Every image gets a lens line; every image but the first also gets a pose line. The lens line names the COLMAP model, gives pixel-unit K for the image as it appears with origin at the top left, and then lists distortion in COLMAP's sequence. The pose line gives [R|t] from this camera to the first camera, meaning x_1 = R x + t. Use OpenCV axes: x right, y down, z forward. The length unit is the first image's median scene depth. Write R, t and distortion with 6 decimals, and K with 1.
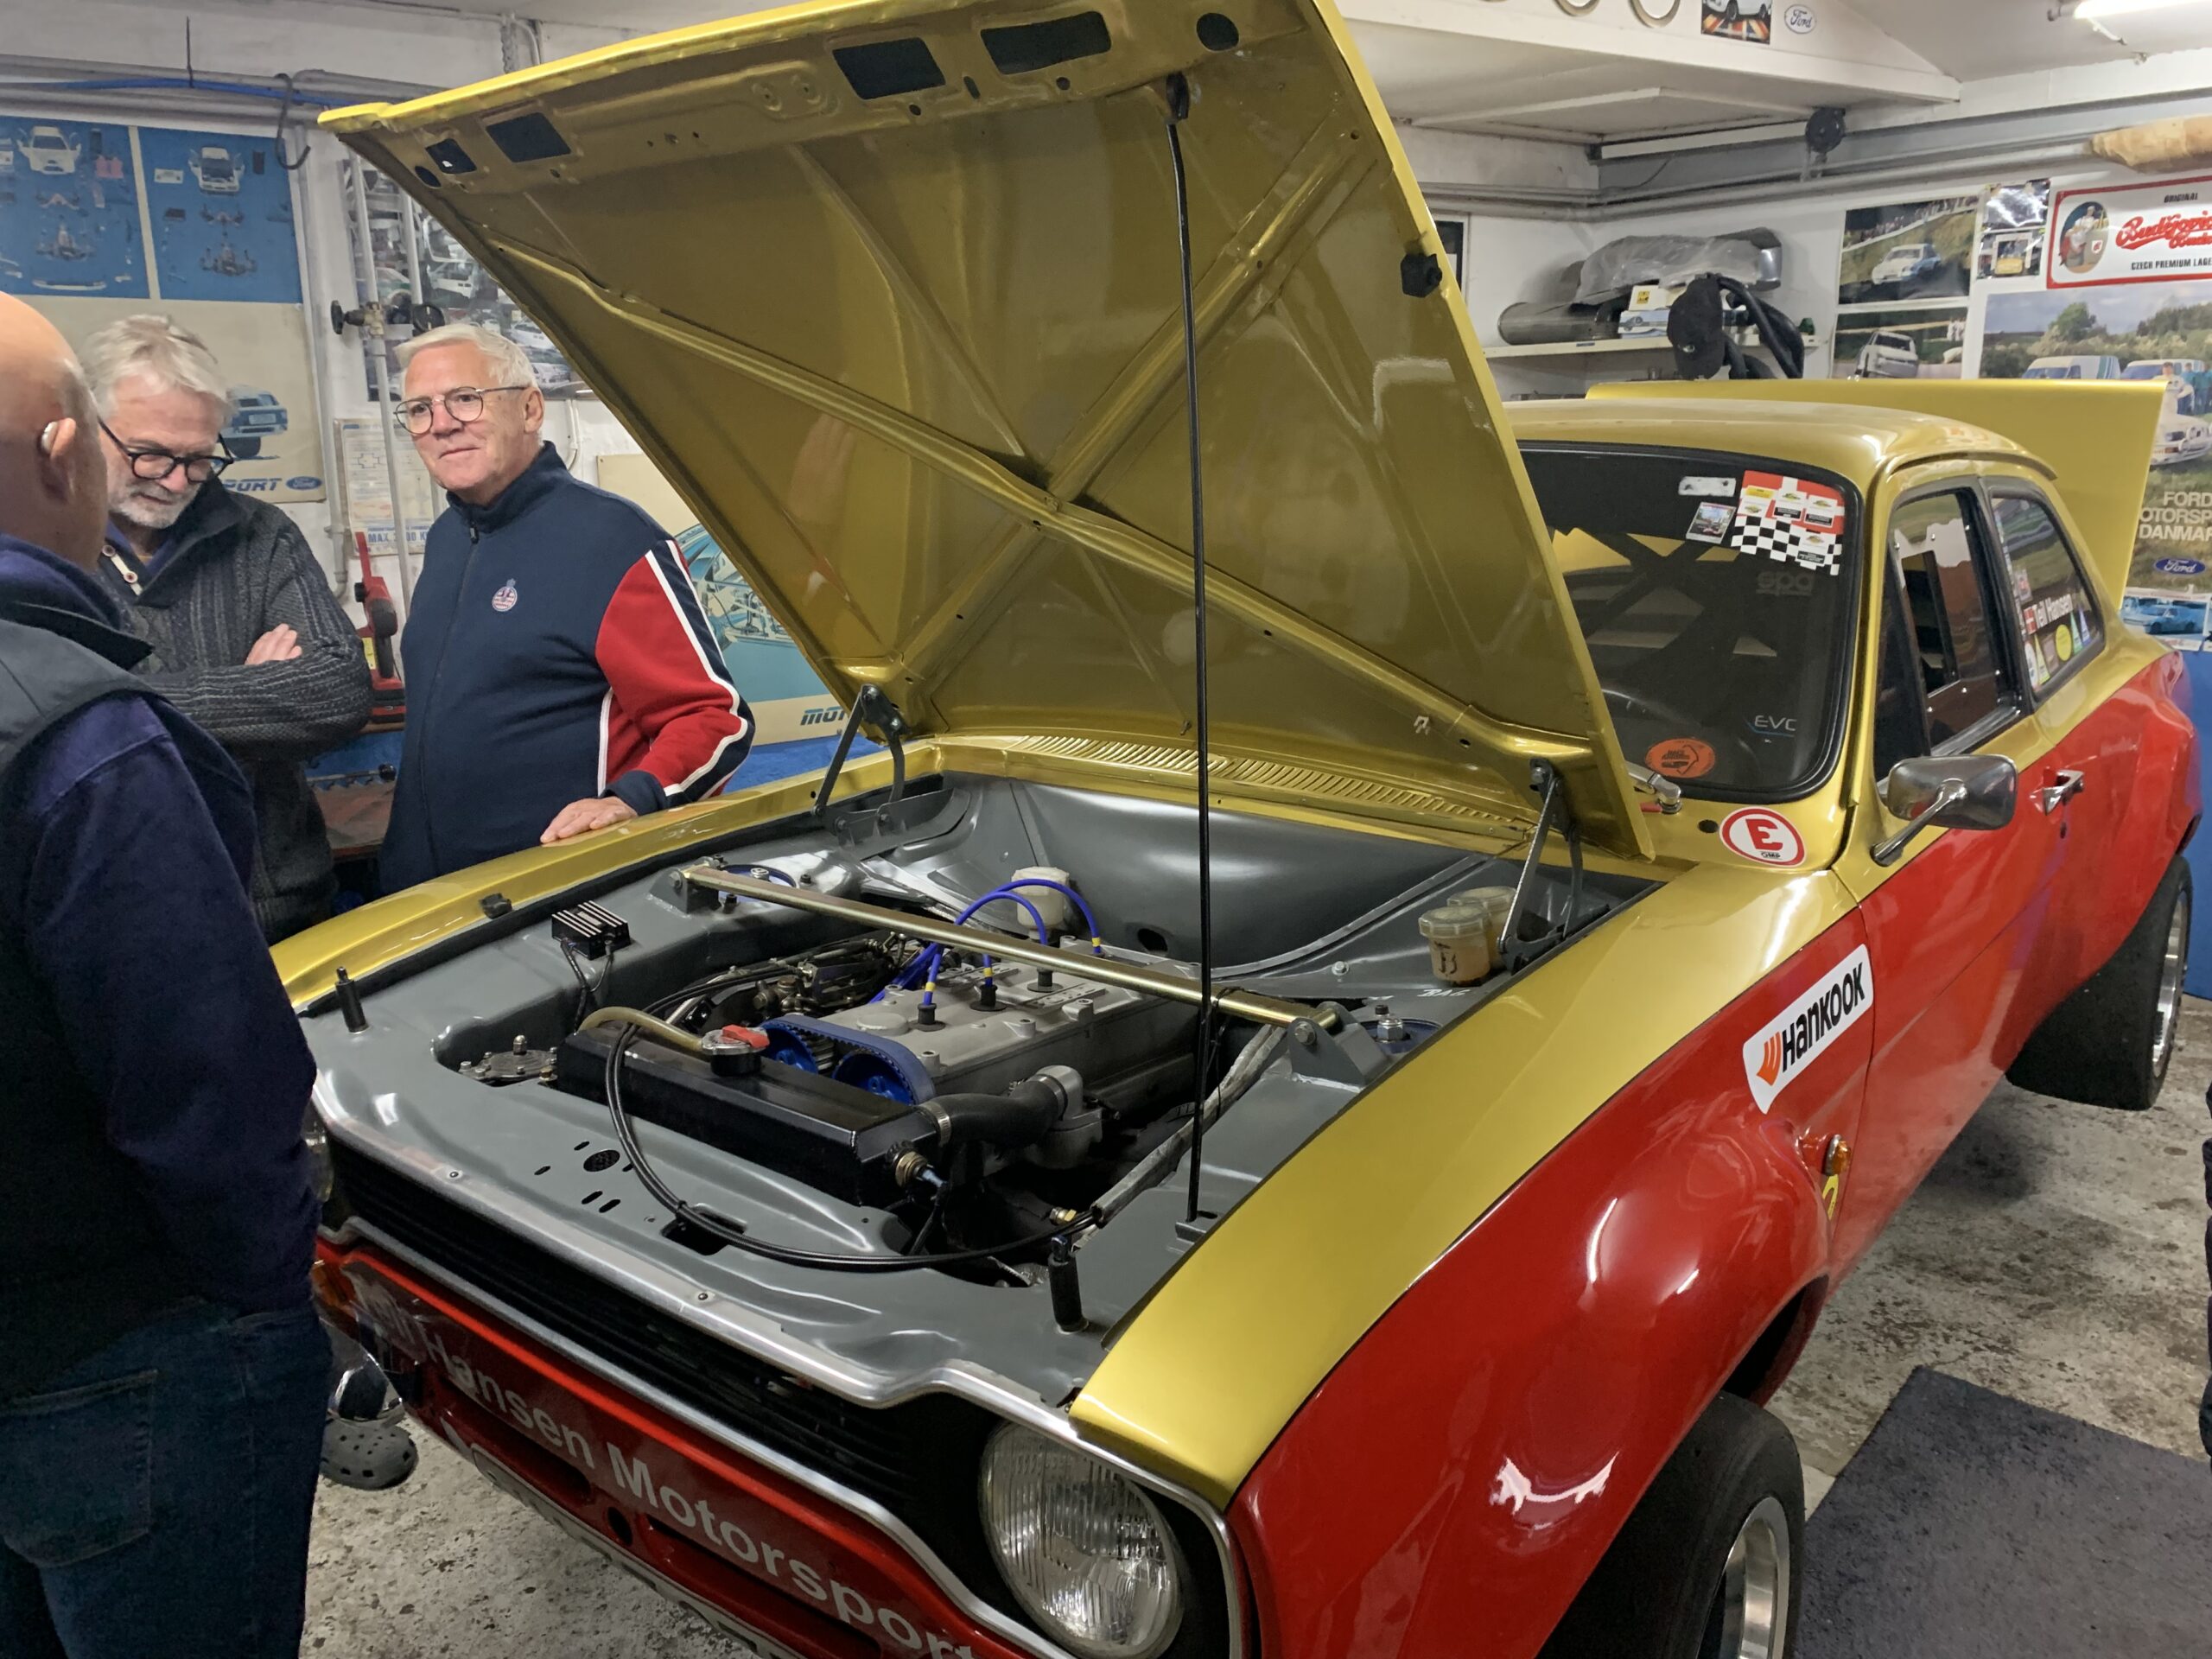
lens RADIAL K [[1715.5, 0, 1083.7], [0, 1715.5, 811.0], [0, 0, 1]] dist [-0.008424, 0.029709]
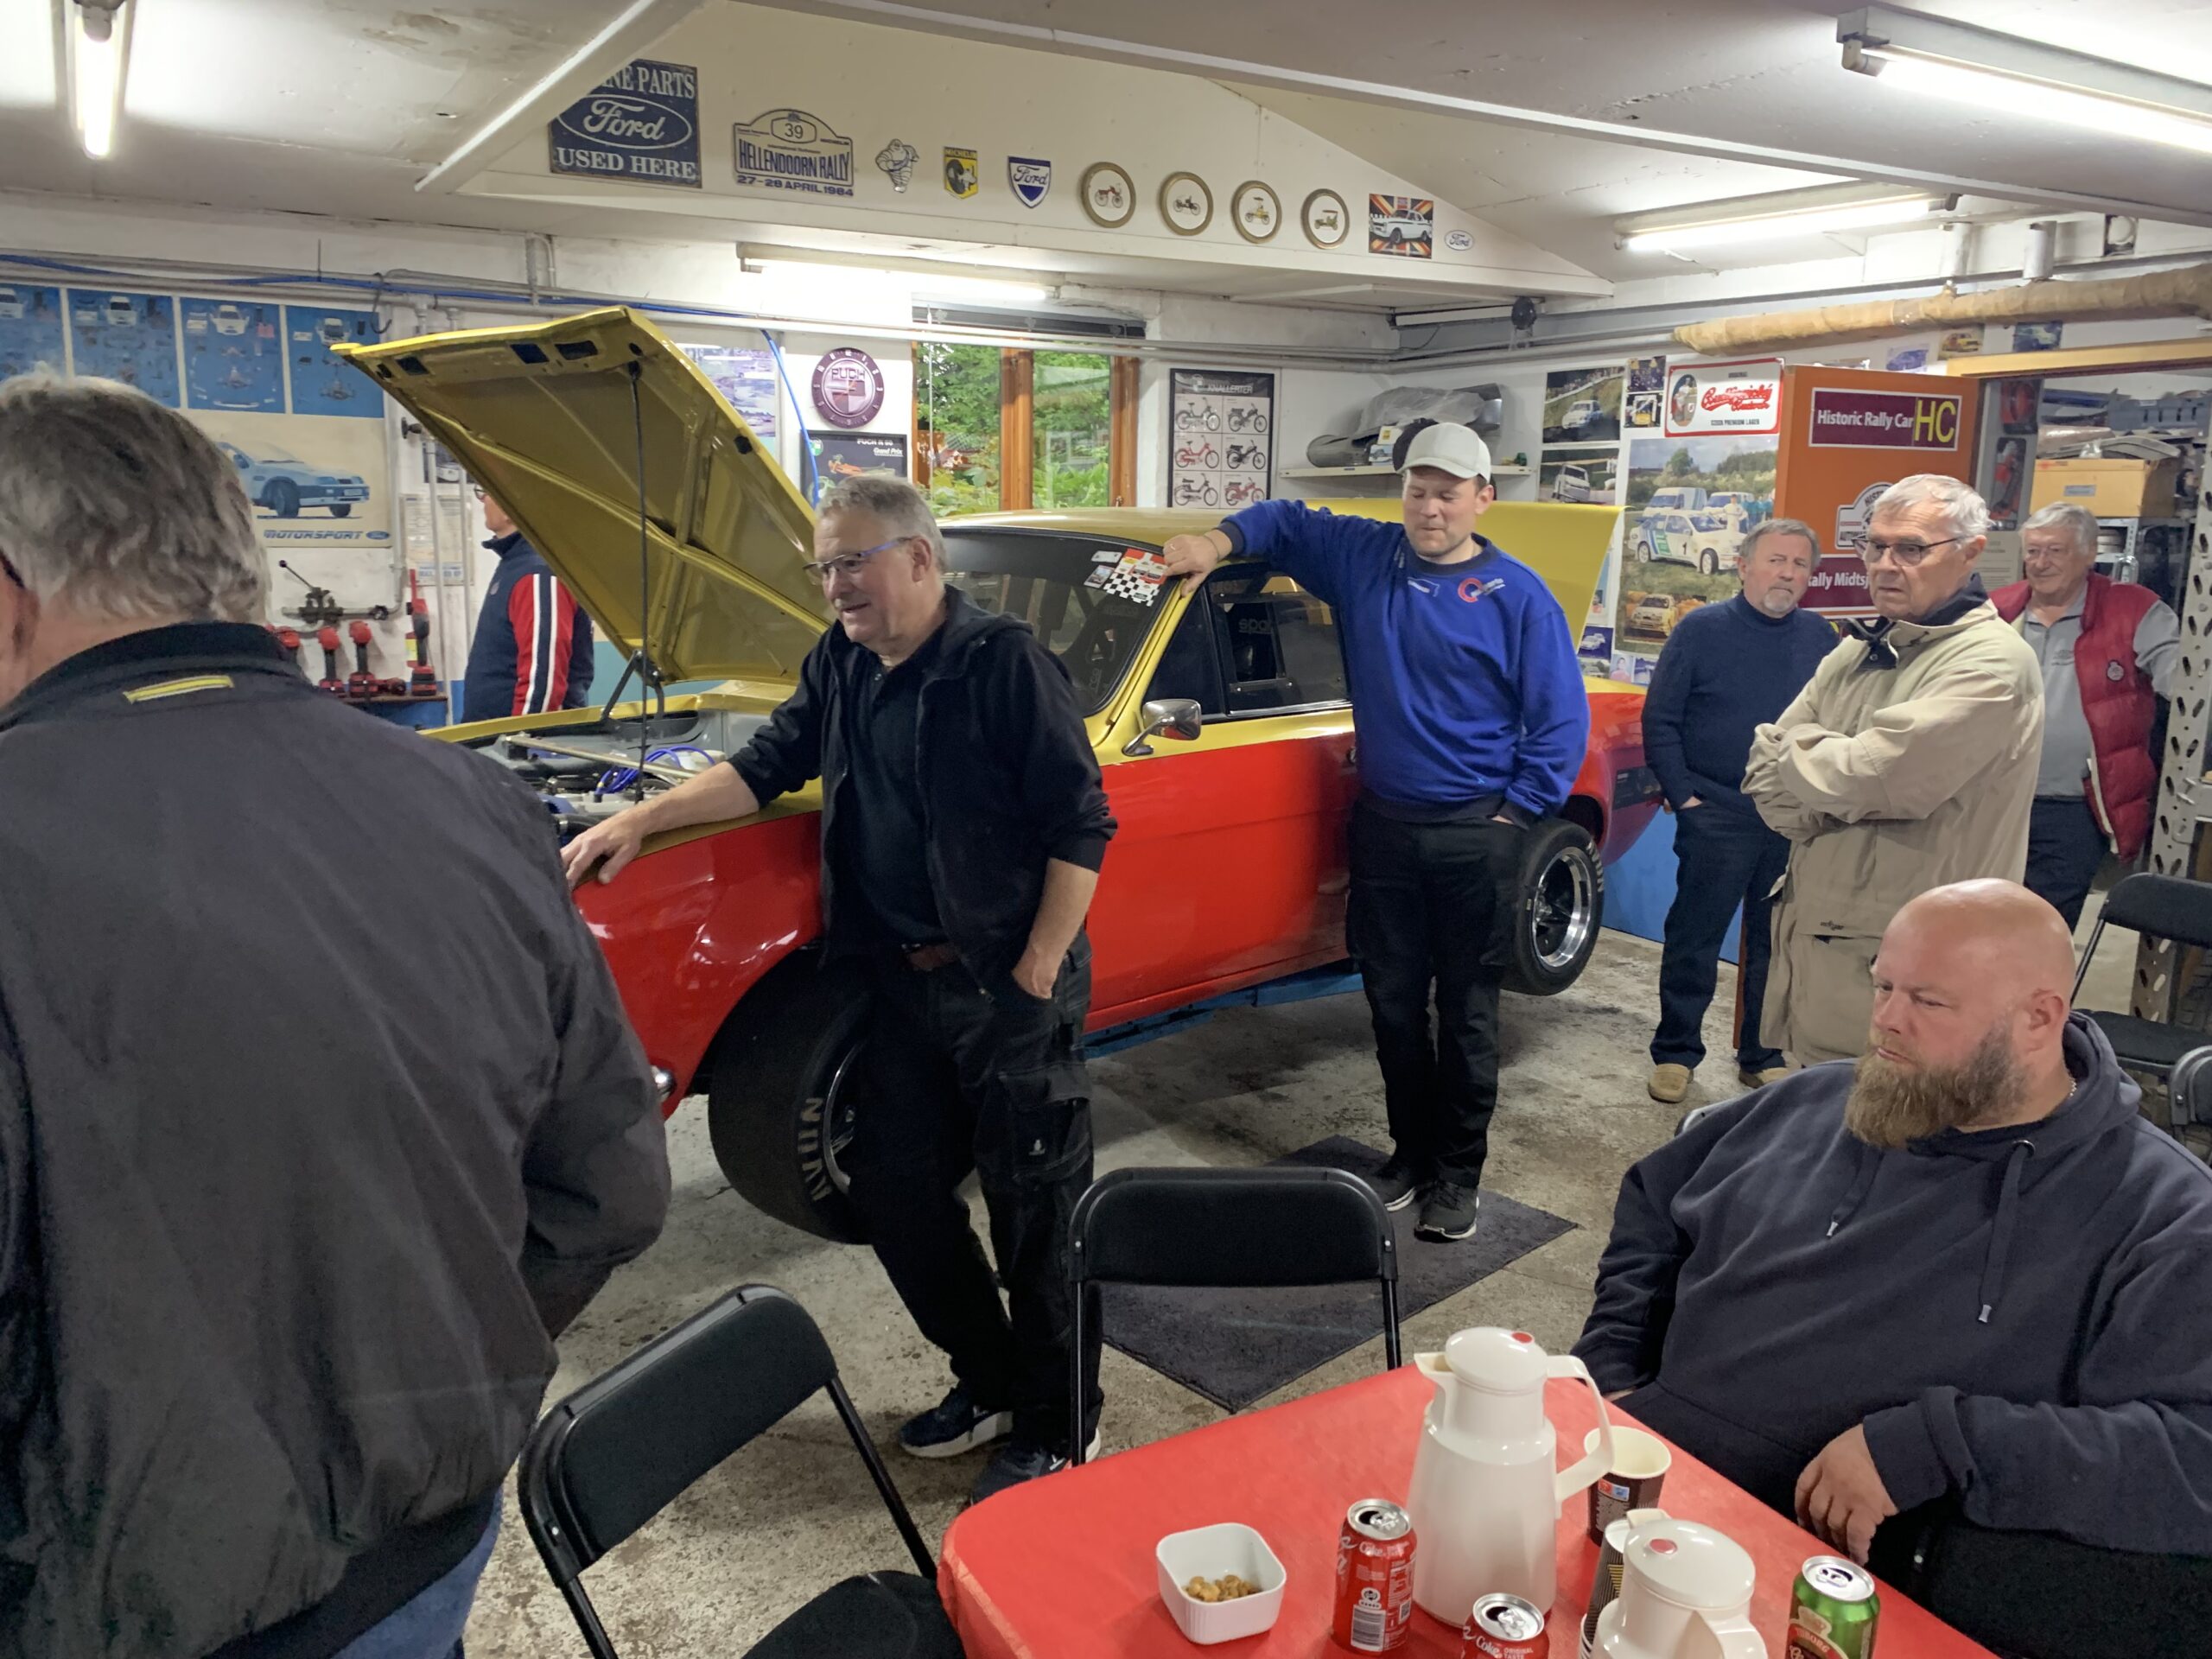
lens RADIAL K [[1713.3, 0, 1106.0], [0, 1713.3, 829.5], [0, 0, 1]] dist [0.040412, -0.024698]
pose [[0.995779, 0.045125, -0.079927, 0.262756], [-0.048655, 0.997899, -0.042781, 0.084150], [0.077829, 0.046489, 0.995882, -0.376037]]
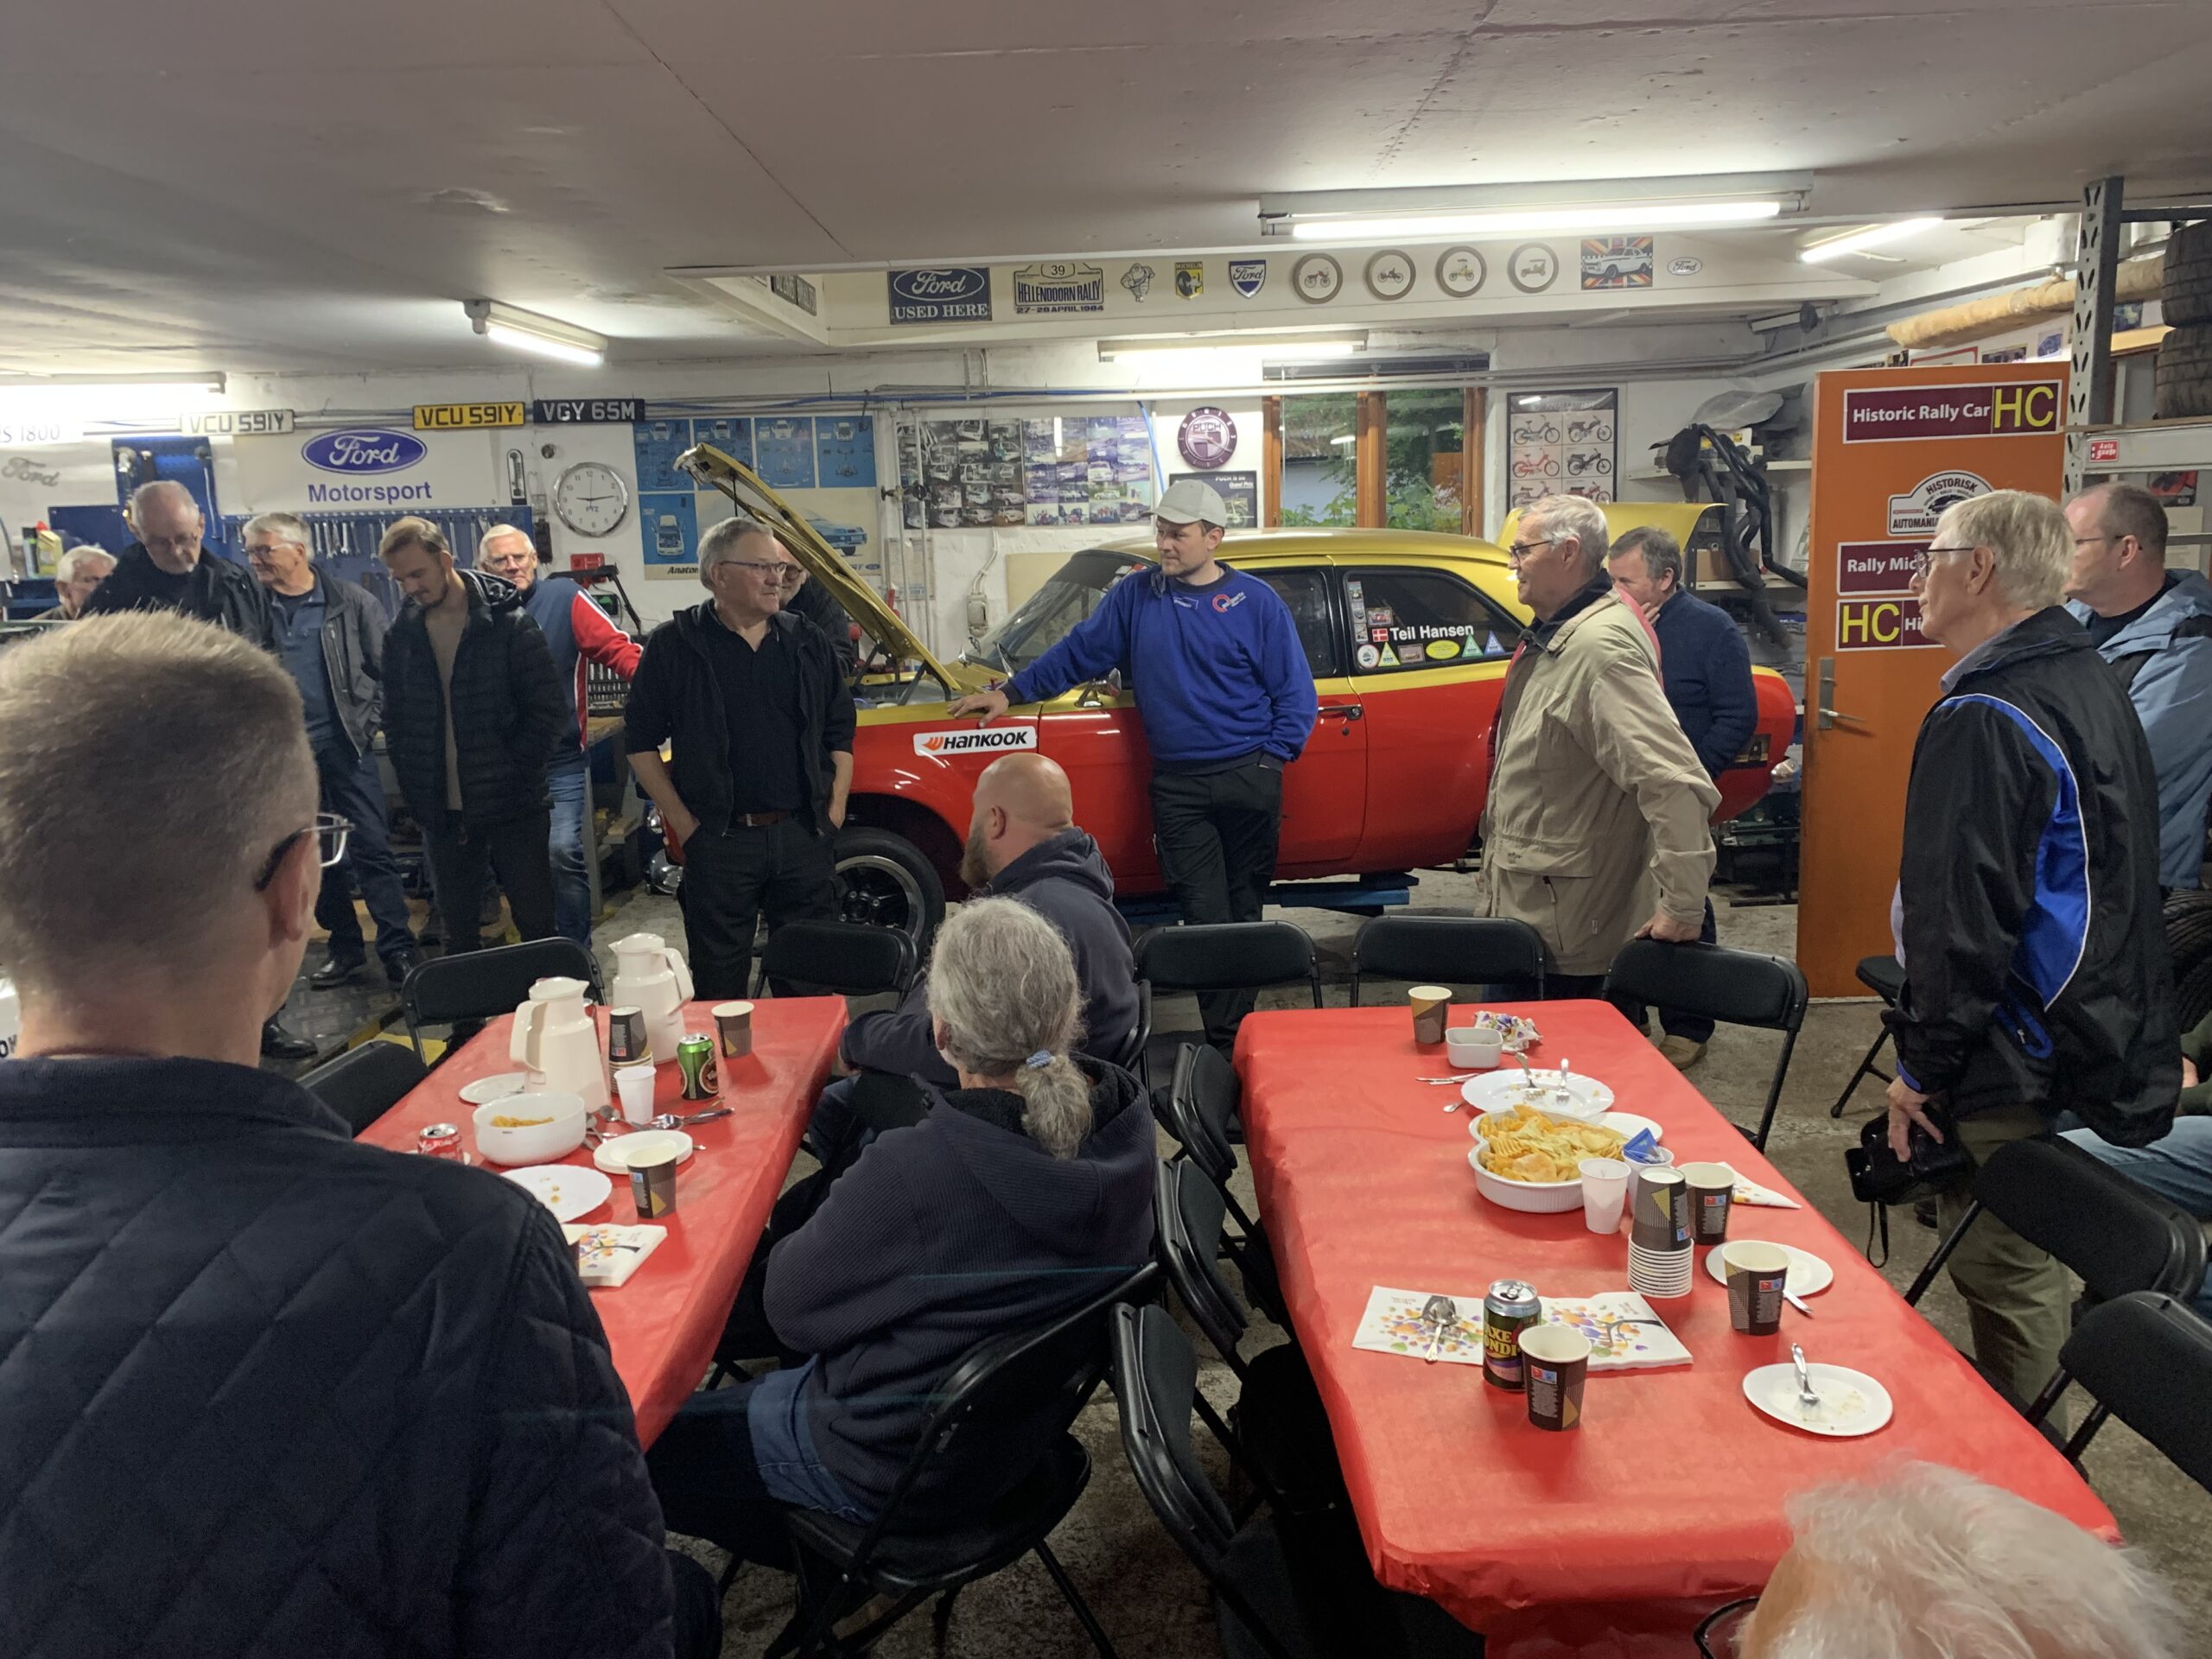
lens RADIAL K [[1751.3, 0, 1106.0], [0, 1751.3, 829.5], [0, 0, 1]] dist [0.088901, -0.082200]
pose [[0.808336, 0.089787, -0.581834, 0.952778], [-0.113847, 0.993486, -0.004854, 0.102316], [0.577609, 0.070164, 0.813293, -0.541414]]
